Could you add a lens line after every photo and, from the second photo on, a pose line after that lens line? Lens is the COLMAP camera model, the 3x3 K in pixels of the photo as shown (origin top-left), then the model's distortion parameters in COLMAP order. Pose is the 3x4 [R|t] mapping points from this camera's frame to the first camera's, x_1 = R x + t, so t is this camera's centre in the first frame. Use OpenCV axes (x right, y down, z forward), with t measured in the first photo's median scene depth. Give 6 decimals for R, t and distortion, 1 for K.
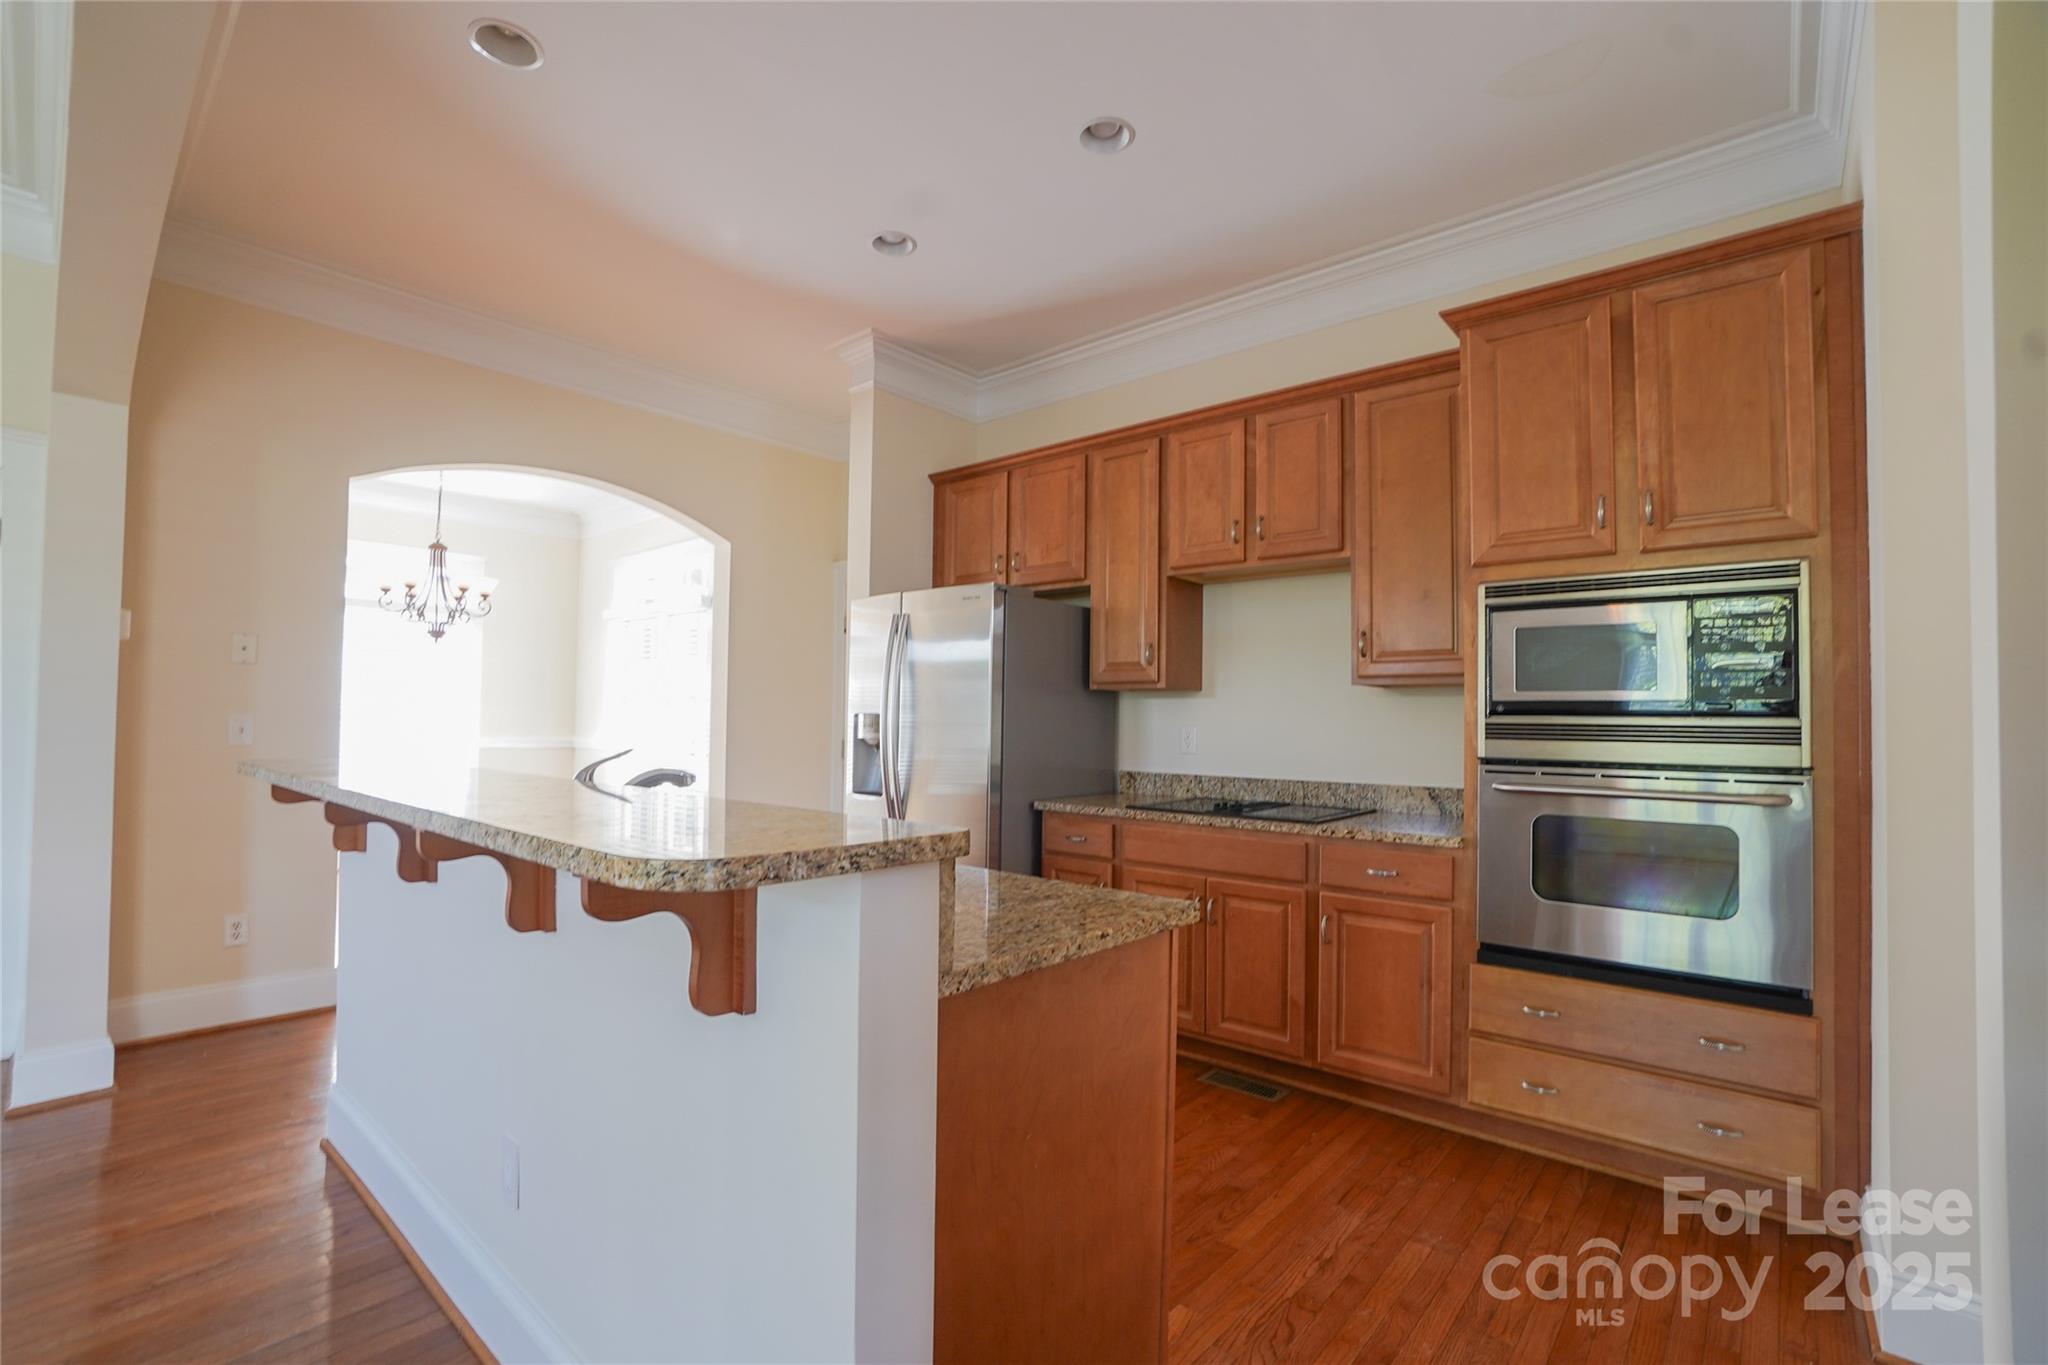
lens RADIAL K [[899.6, 0, 1016.1], [0, 899.6, 695.0], [0, 0, 1]] dist [-0.059693, 0.018387]
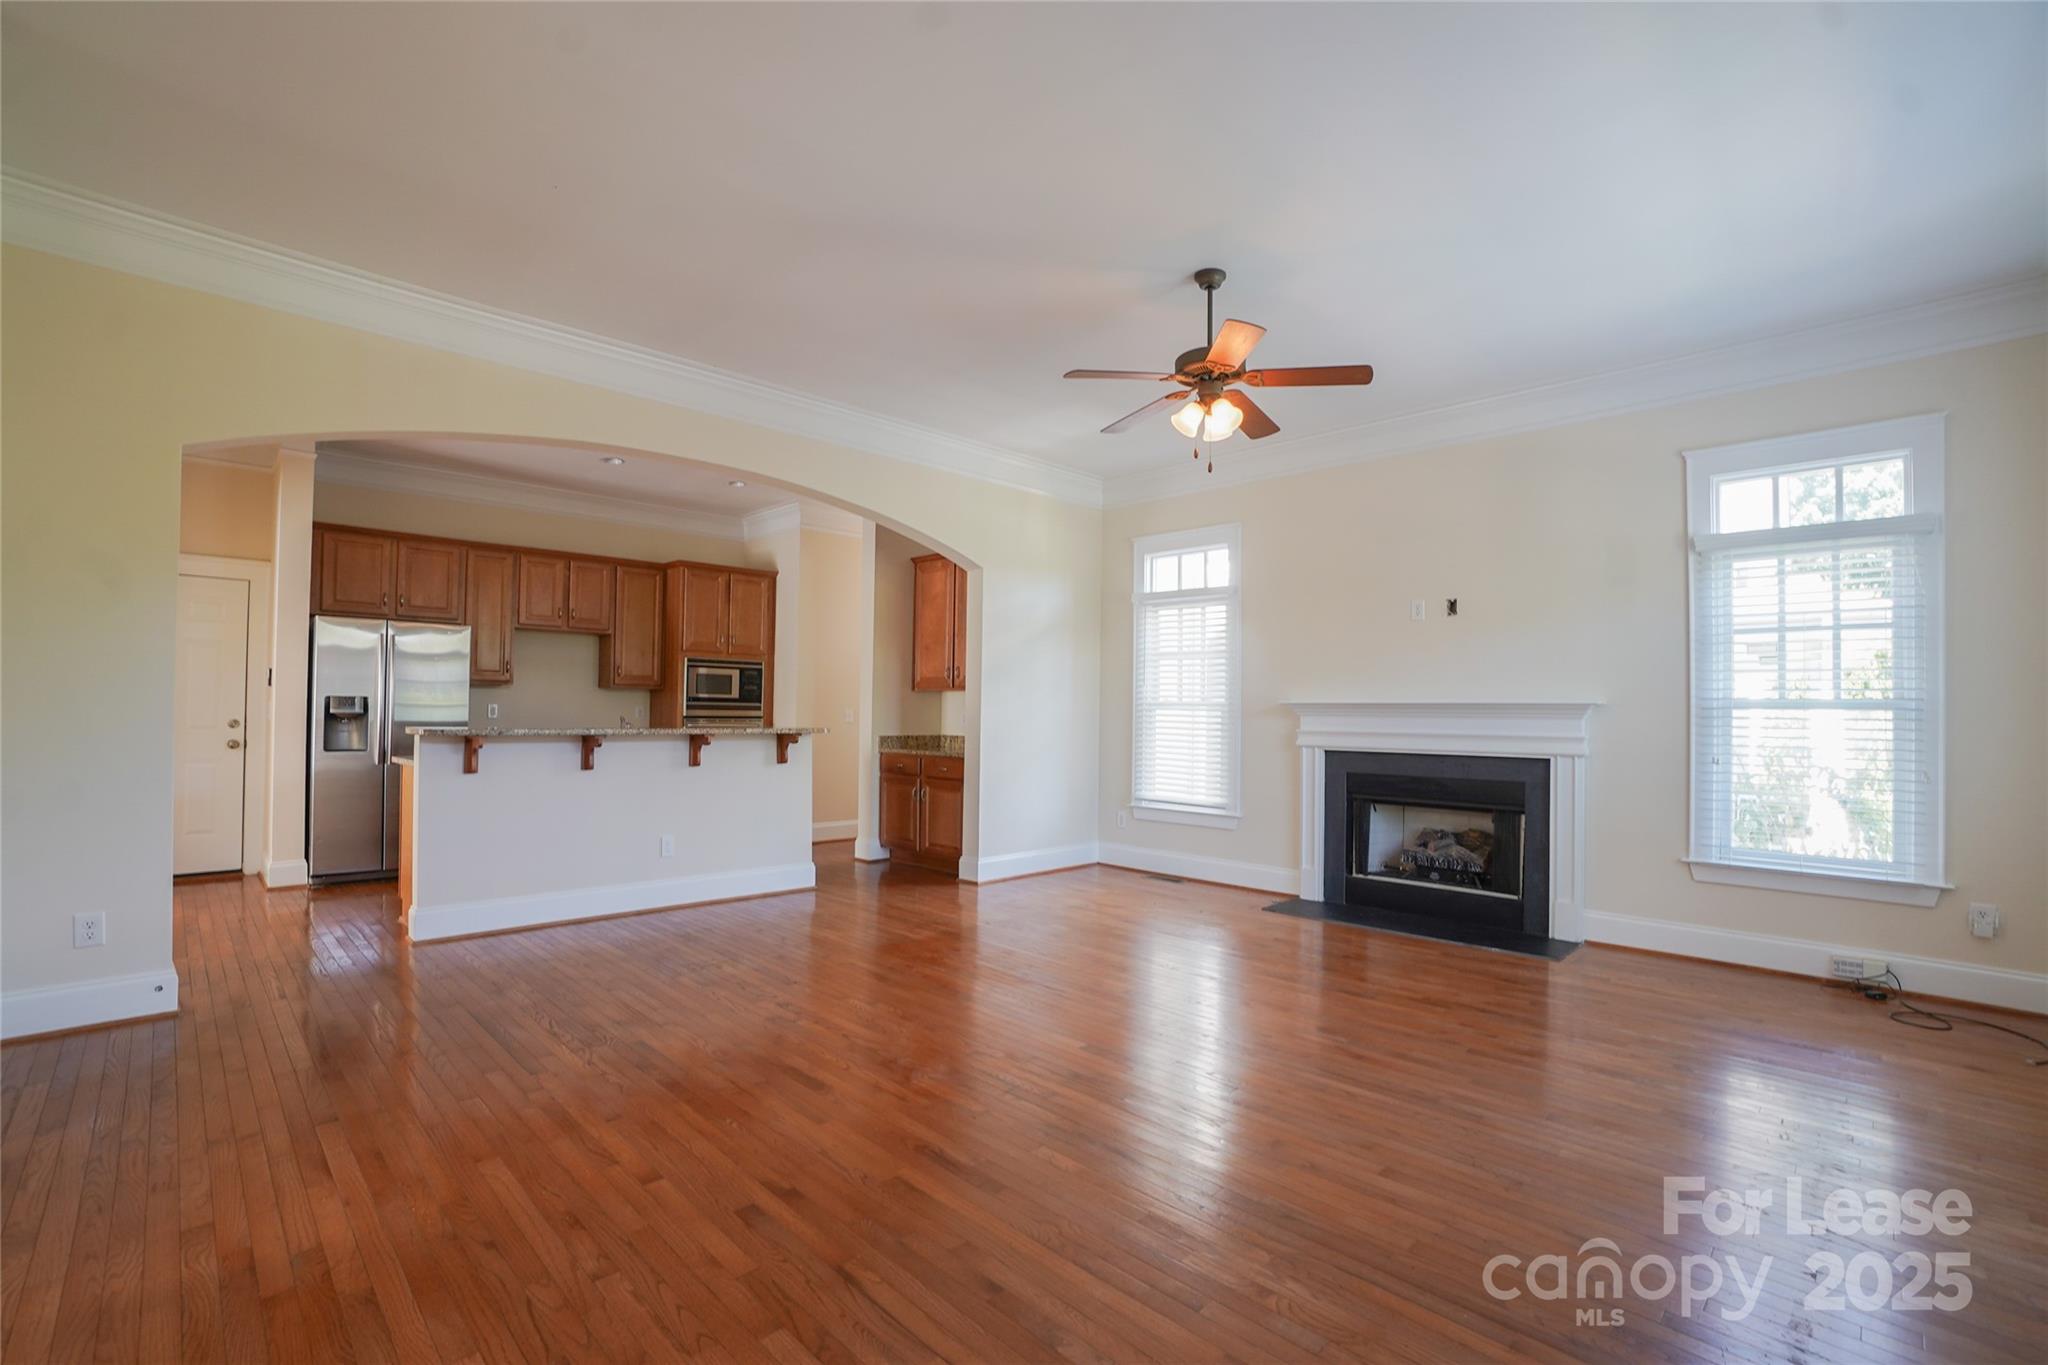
lens RADIAL K [[917.5, 0, 993.1], [0, 917.5, 709.9], [0, 0, 1]] dist [0.029246, -0.000007]
pose [[0.103680, -0.015487, 0.994490, -1.969754], [-0.042971, 0.998875, 0.020036, -0.041128], [-0.993682, -0.044812, 0.102898, -0.288003]]
